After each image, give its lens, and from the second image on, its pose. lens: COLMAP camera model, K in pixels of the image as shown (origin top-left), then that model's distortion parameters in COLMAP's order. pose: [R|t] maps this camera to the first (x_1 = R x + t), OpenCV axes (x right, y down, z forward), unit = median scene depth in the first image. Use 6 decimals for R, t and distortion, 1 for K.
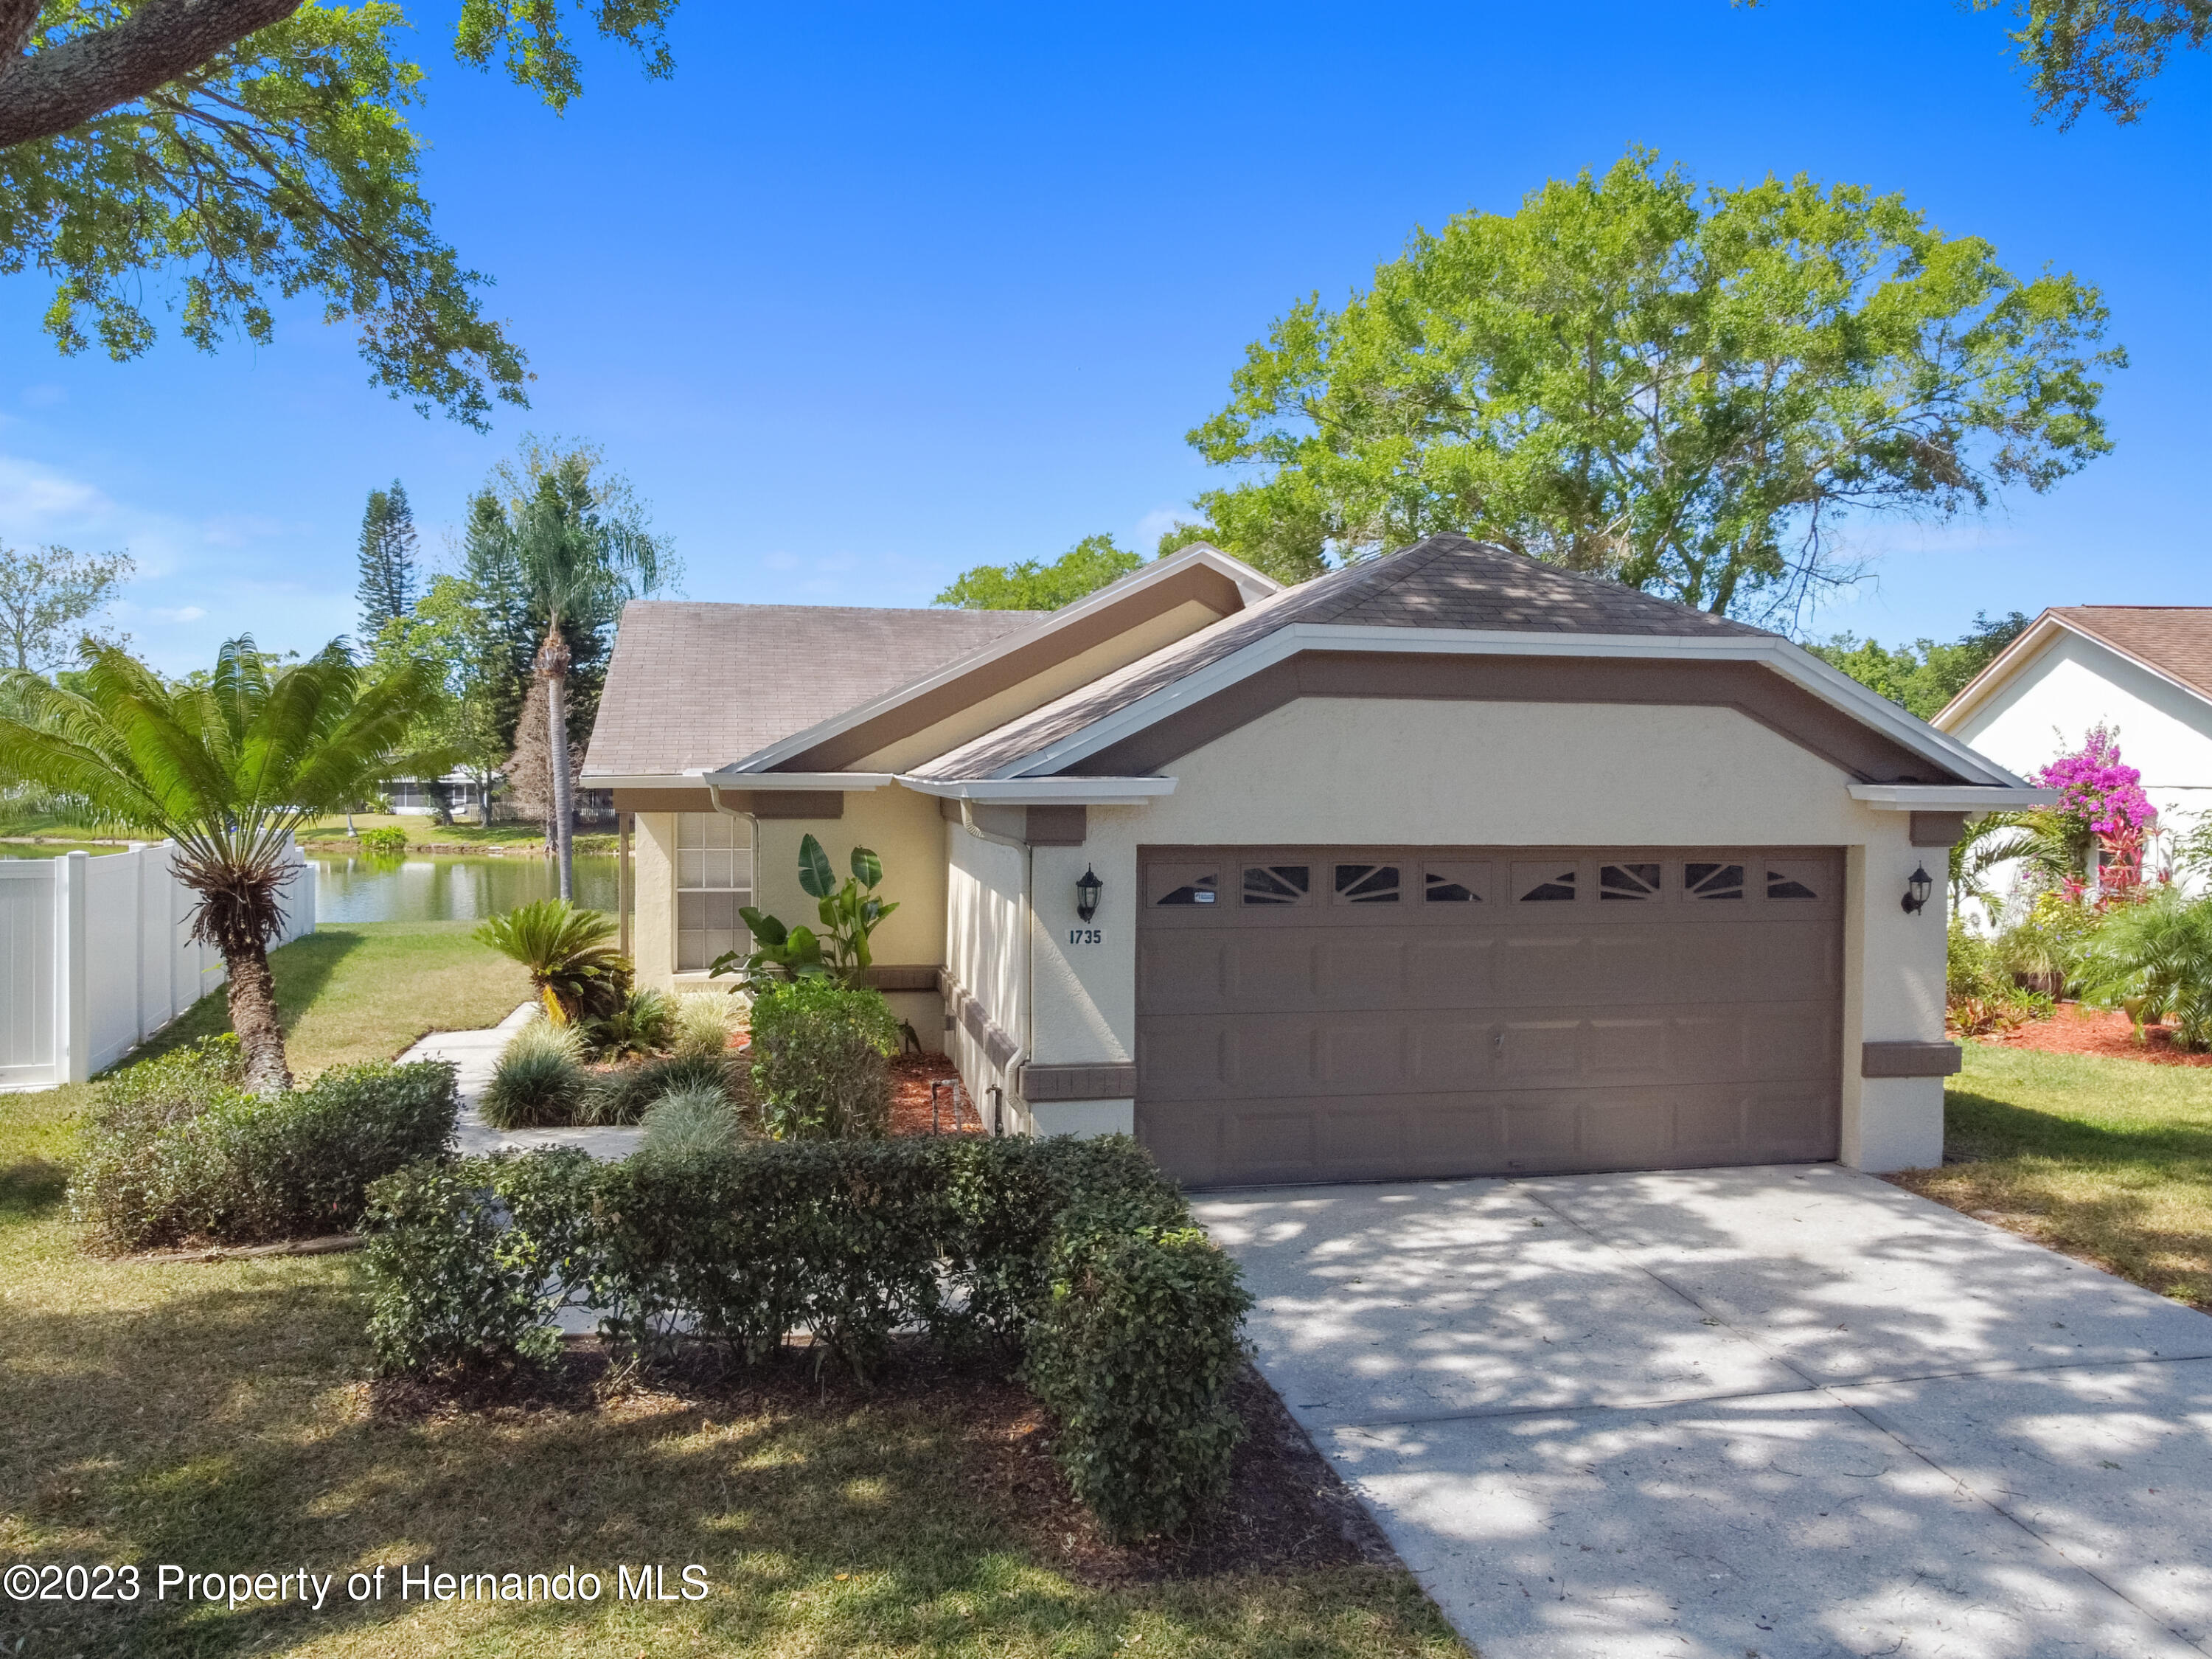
lens RADIAL K [[1672.0, 0, 1102.8], [0, 1672.0, 822.1], [0, 0, 1]] dist [-0.007938, -0.007195]
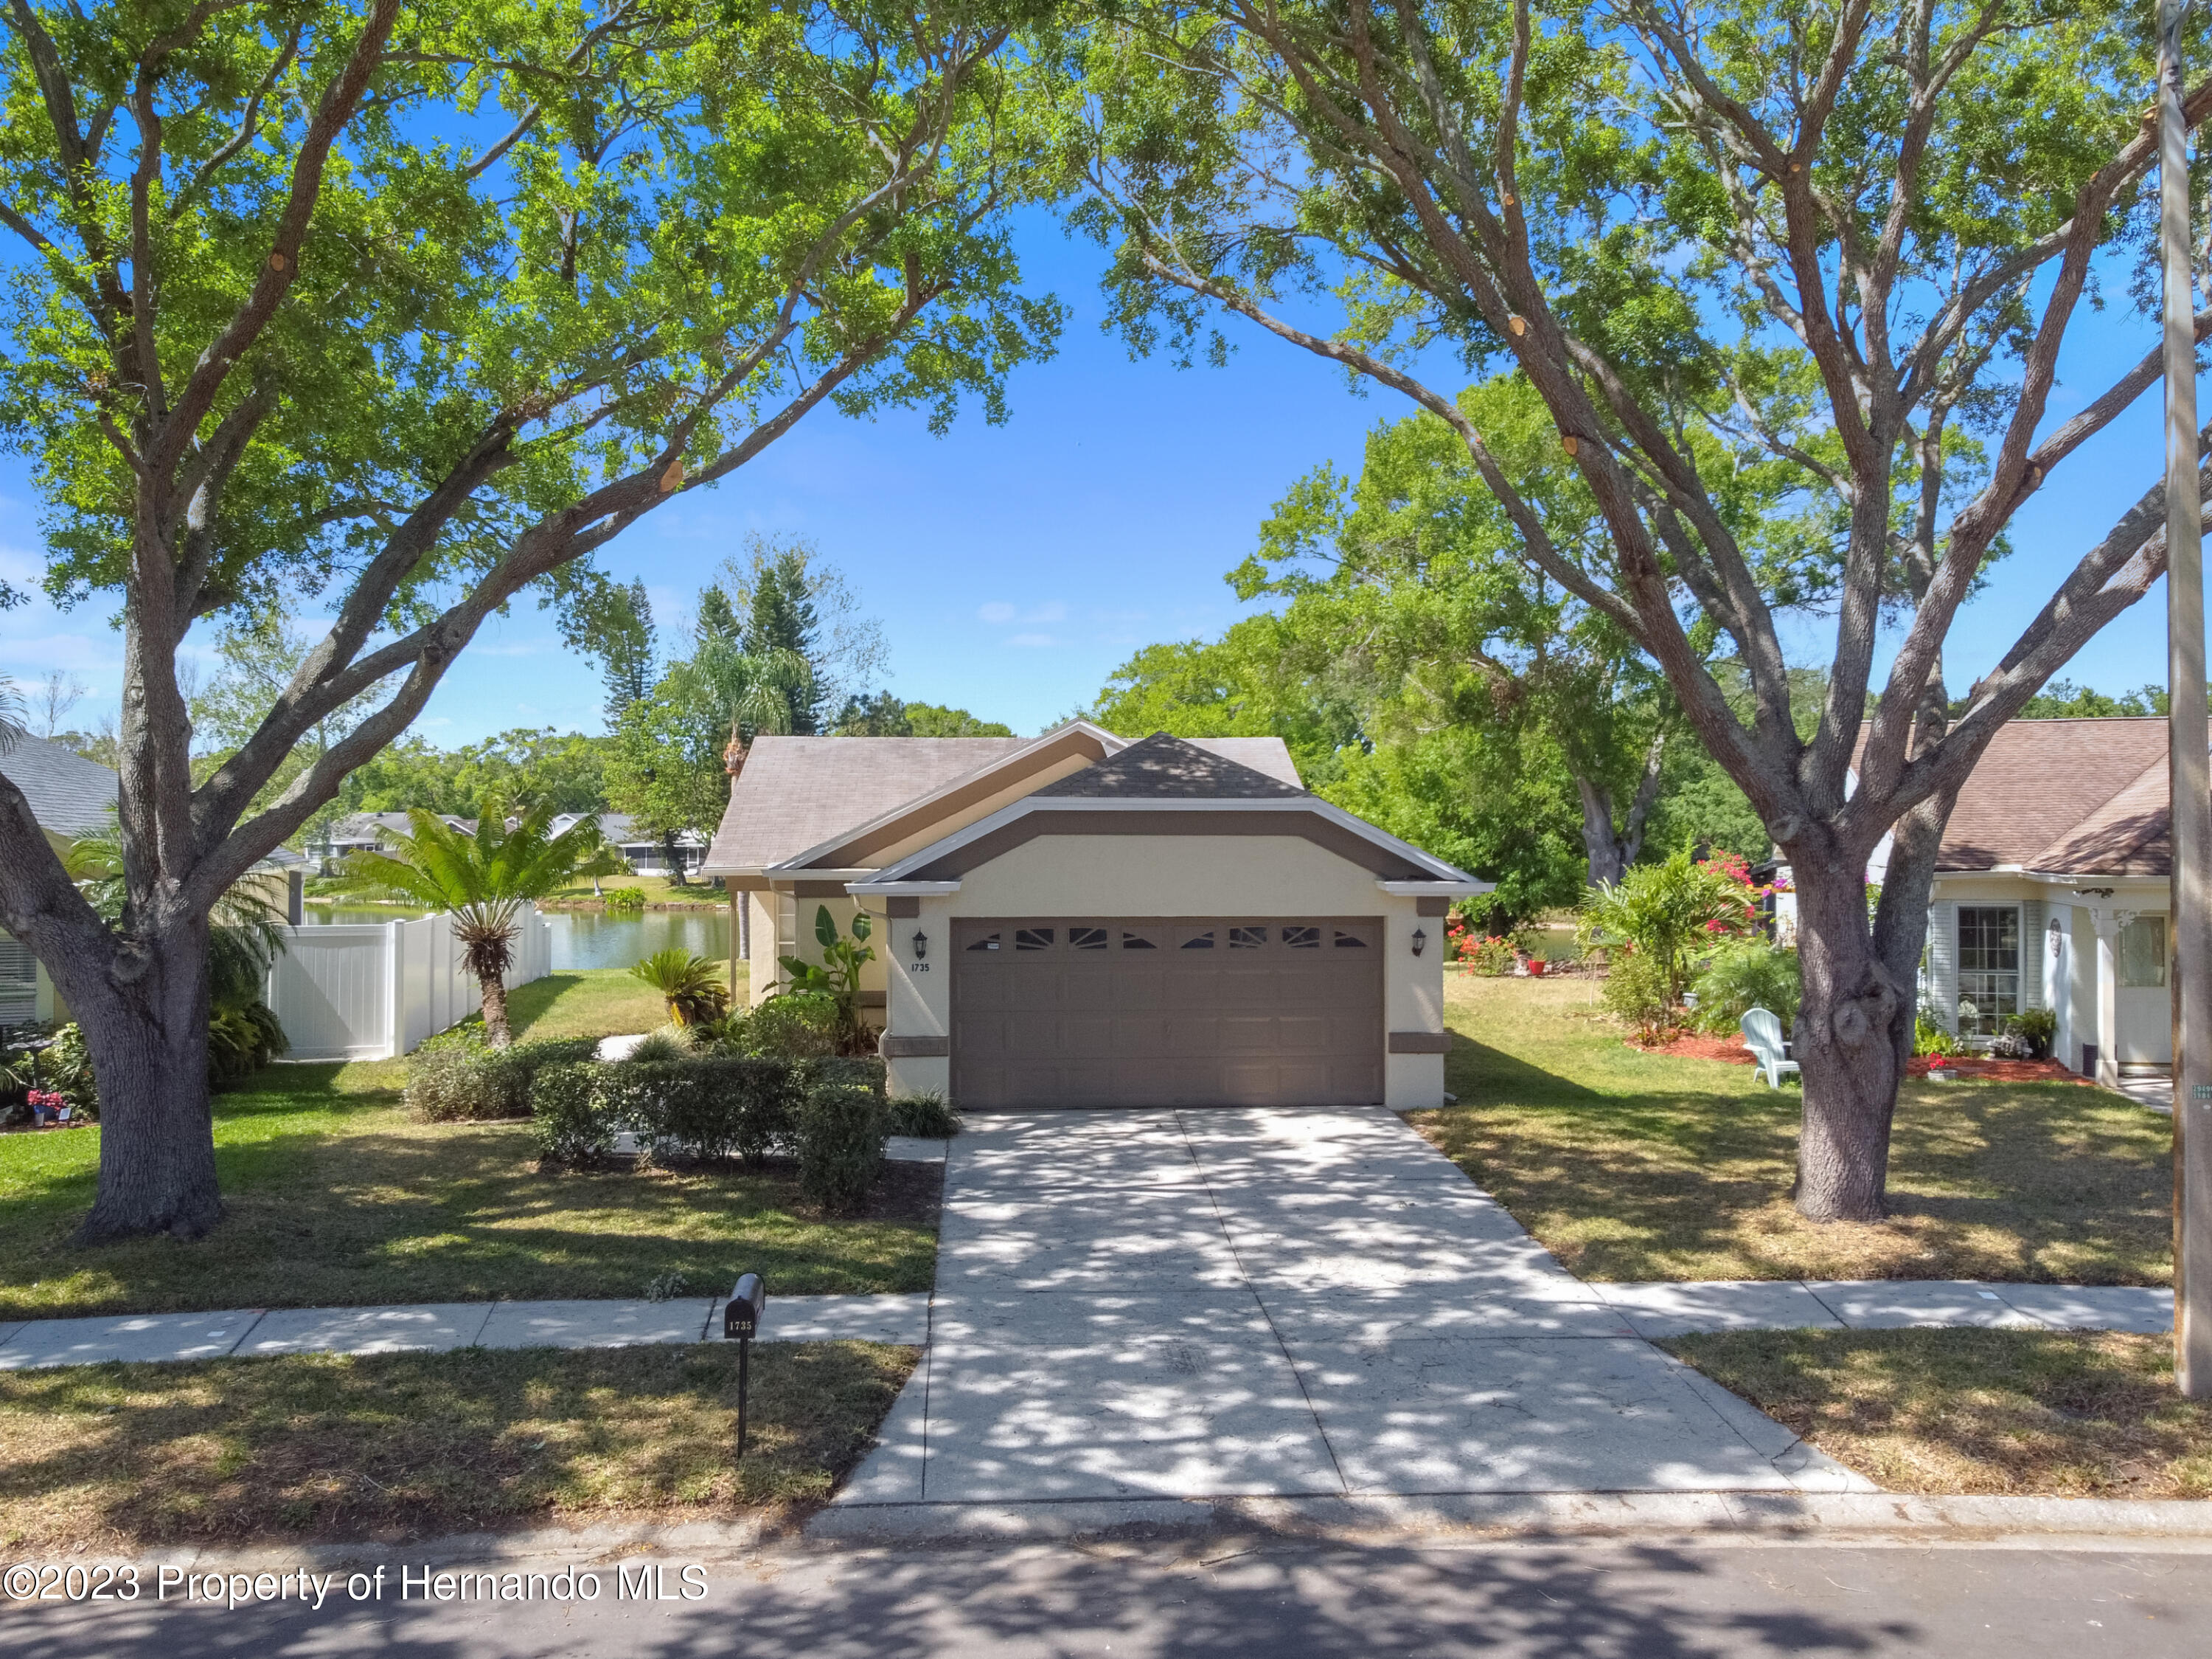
lens RADIAL K [[1632.8, 0, 1106.0], [0, 1632.8, 829.5], [0, 0, 1]] dist [-0.011165, -0.003651]
pose [[0.992300, -0.008402, -0.123569, 0.339895], [0.004716, 0.999536, -0.030089, -0.023229], [0.123765, 0.029274, 0.991880, -0.624348]]
